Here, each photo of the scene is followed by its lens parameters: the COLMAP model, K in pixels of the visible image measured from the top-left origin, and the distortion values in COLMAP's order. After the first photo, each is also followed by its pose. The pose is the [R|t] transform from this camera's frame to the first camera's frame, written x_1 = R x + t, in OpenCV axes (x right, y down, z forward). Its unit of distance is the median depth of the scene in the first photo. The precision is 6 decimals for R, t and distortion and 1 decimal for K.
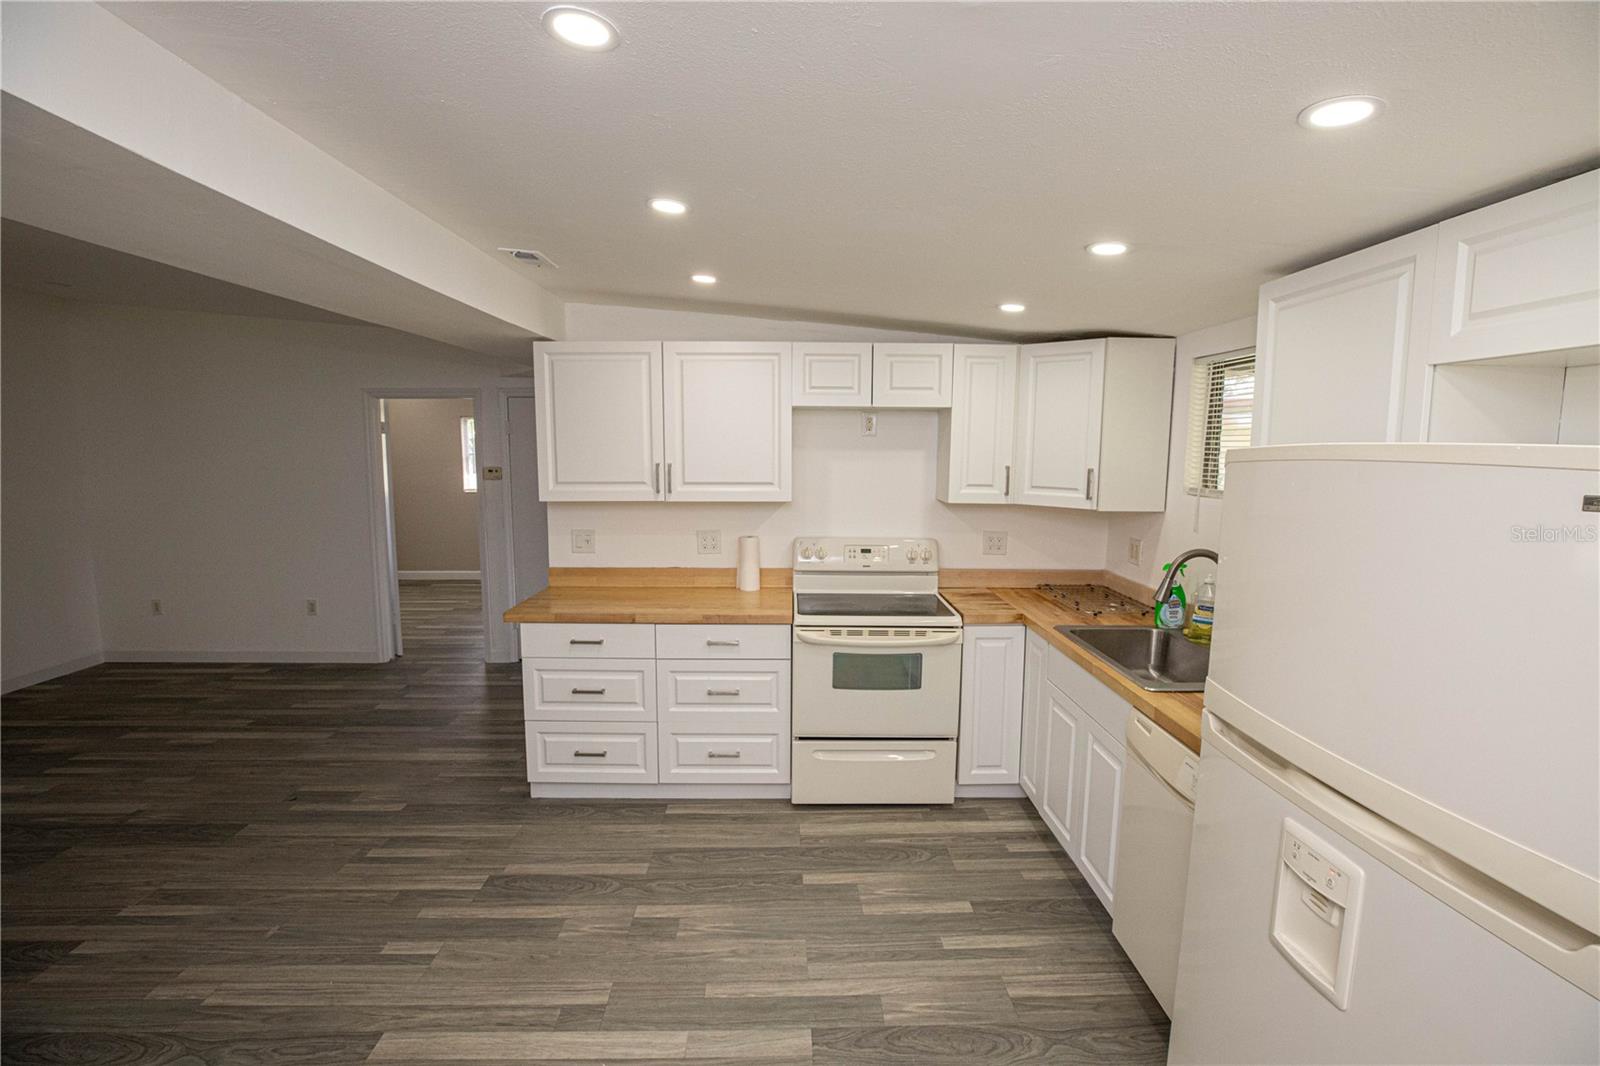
lens RADIAL K [[729.6, 0, 801.5], [0, 729.6, 535.6], [0, 0, 1]] dist [-0.046285, 0.013689]
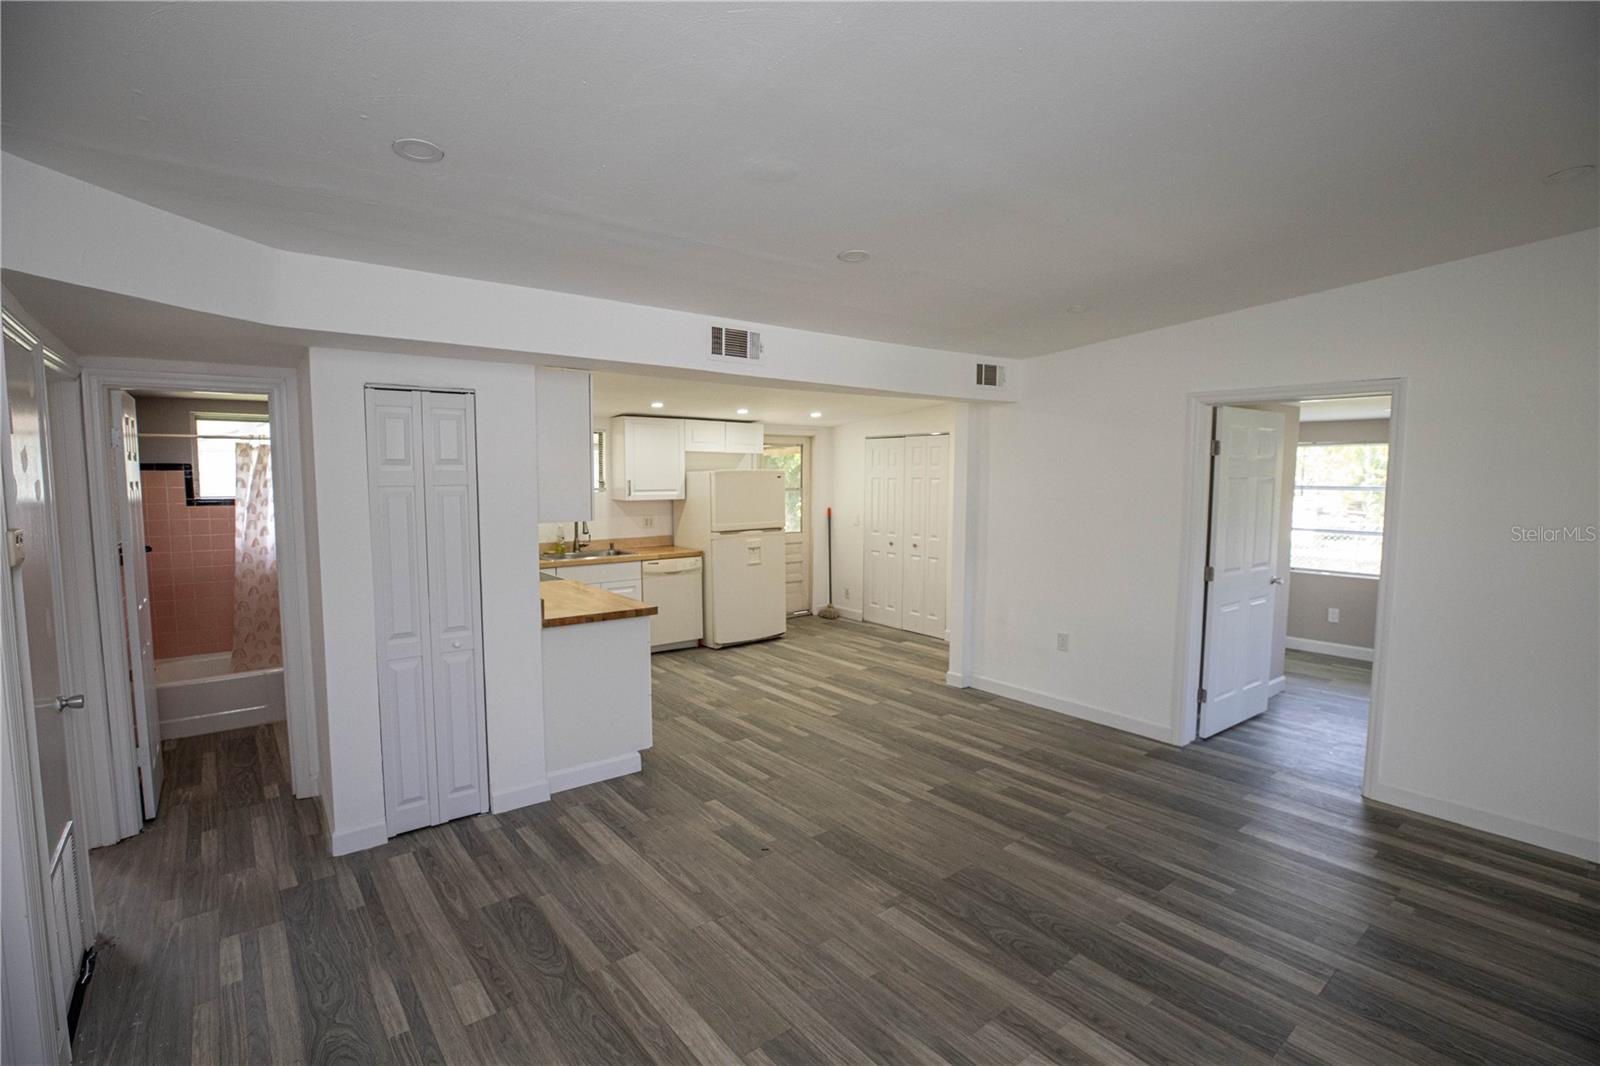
lens RADIAL K [[743.5, 0, 800.0], [0, 743.5, 533.0], [0, 0, 1]] dist [-0.049034, 0.013618]
pose [[-0.600055, -0.070060, 0.796885, -1.522383], [0.092204, 0.983461, 0.155894, -0.184250], [-0.794627, 0.167021, -0.583671, 1.499271]]
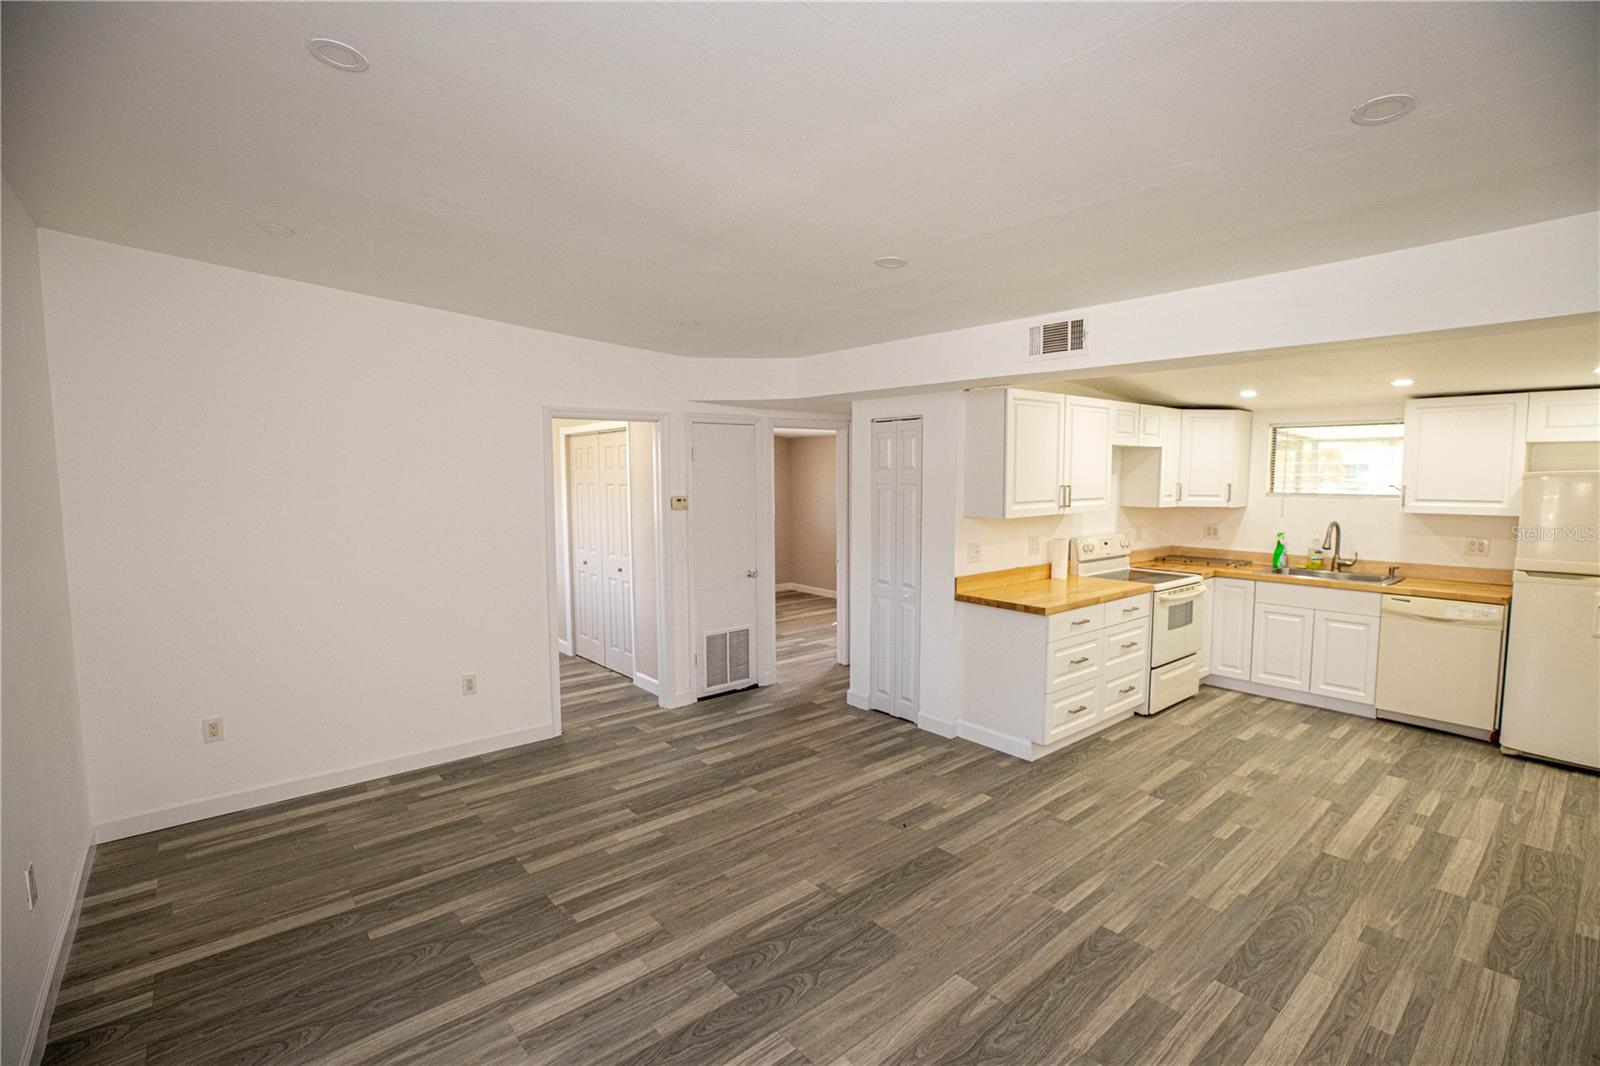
lens RADIAL K [[729.6, 0, 801.5], [0, 729.6, 535.6], [0, 0, 1]] dist [-0.046285, 0.013689]
pose [[0.782969, -0.061848, 0.618978, -1.478036], [0.082164, 0.996609, -0.004352, -0.044380], [-0.616610, 0.054265, 0.785396, 0.276133]]
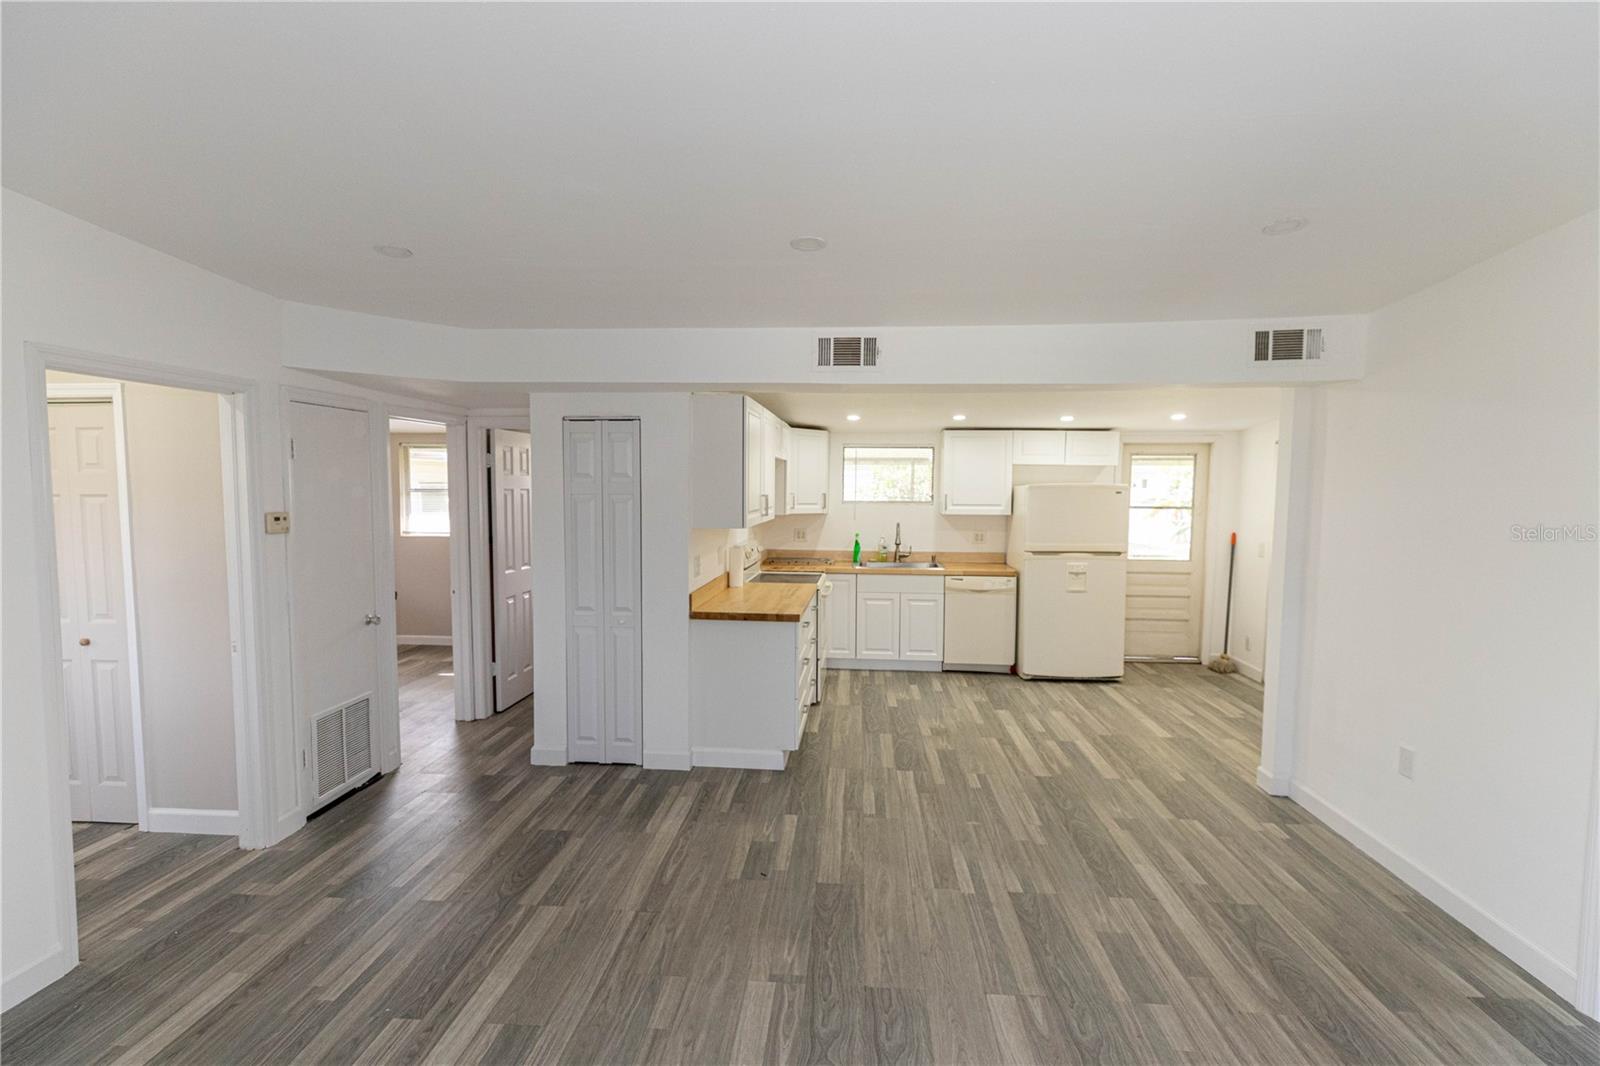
lens RADIAL K [[724.2, 0, 800.0], [0, 724.2, 533.0], [0, 0, 1]] dist [0.004234, 0.000100]
pose [[0.111755, -0.068482, 0.991373, -1.630662], [0.113316, 0.991994, 0.055752, -0.102231], [-0.987254, 0.106108, 0.118620, 0.826187]]
